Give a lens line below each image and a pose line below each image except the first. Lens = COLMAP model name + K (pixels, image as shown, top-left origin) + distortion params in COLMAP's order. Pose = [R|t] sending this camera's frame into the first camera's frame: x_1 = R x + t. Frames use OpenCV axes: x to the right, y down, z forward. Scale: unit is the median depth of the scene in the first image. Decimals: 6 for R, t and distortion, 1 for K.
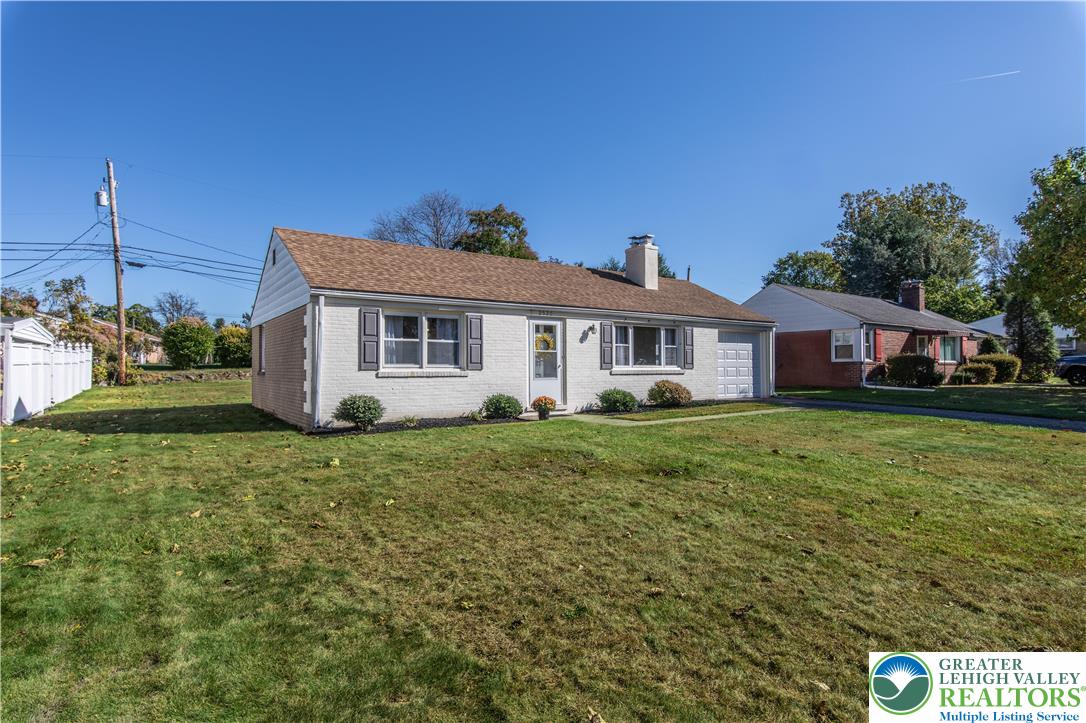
lens RADIAL K [[573.2, 0, 549.3], [0, 573.2, 363.2], [0, 0, 1]] dist [-0.003690, -0.000099]
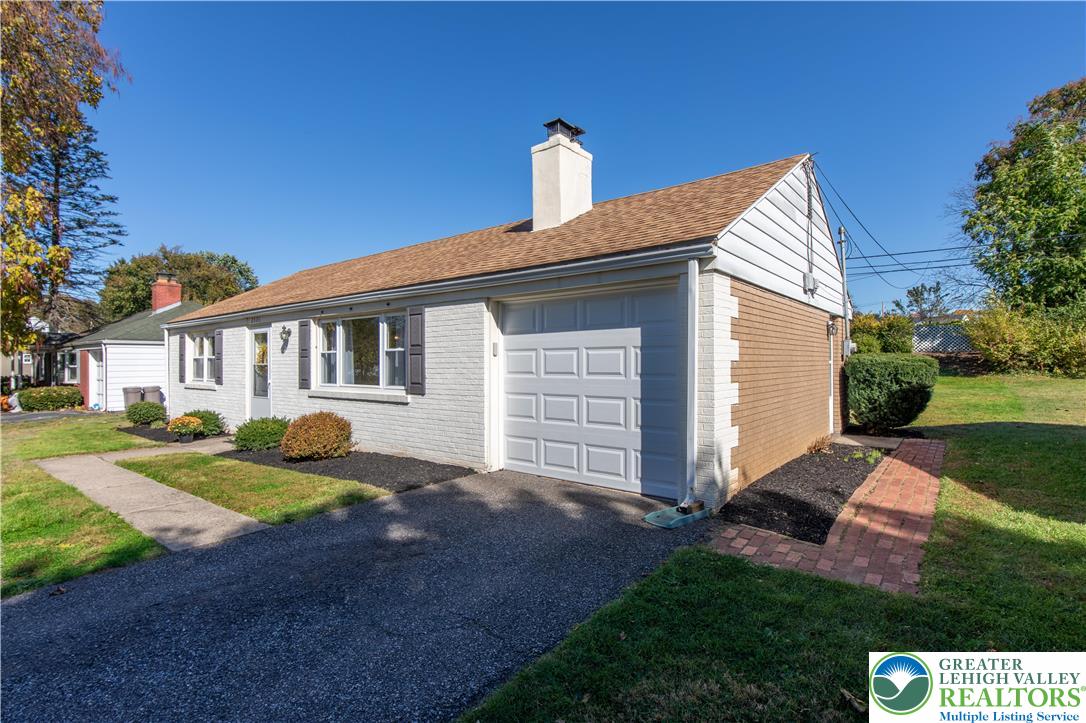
lens RADIAL K [[524.9, 0, 540.6], [0, 524.9, 359.5], [0, 0, 1]] dist [0.002861, -0.000400]
pose [[0.280412, -0.006312, -0.959859, 0.829956], [0.012631, 0.999916, -0.002885, -0.020684], [0.959797, -0.011315, 0.280468, 1.141395]]
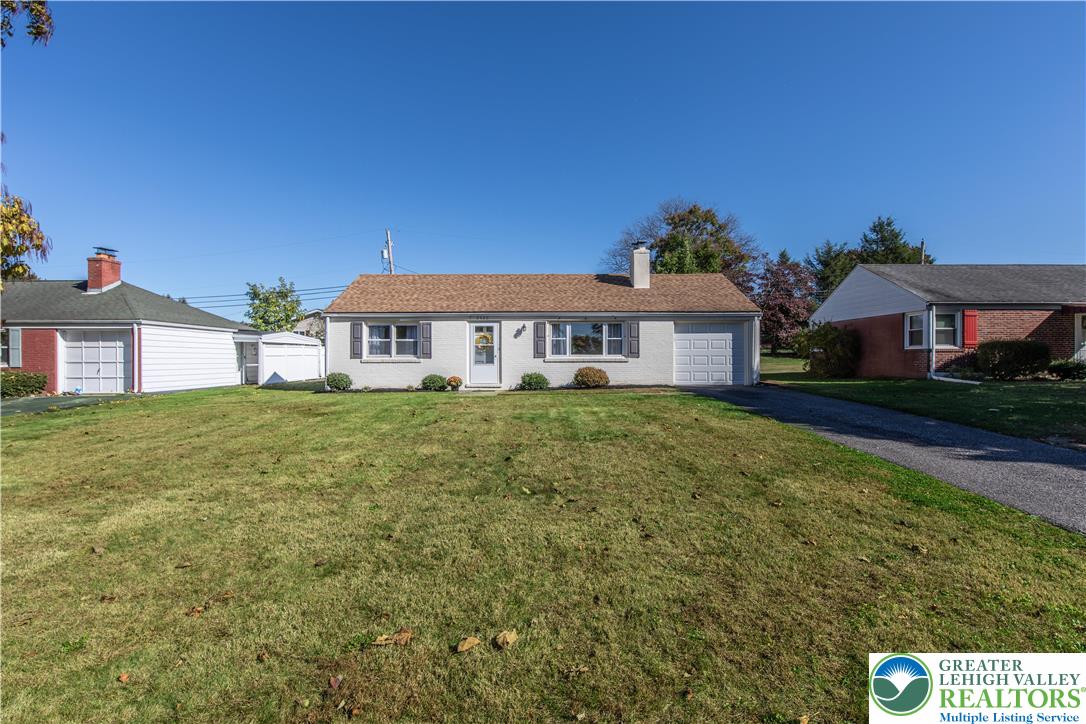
lens RADIAL K [[524.9, 0, 542.7], [0, 524.9, 357.3], [0, 0, 1]] dist [0.002861, -0.000400]
pose [[0.816582, 0.000703, -0.577230, 0.825499], [0.006192, 0.999931, 0.009977, -0.002874], [0.577197, -0.011721, 0.816521, 0.032827]]
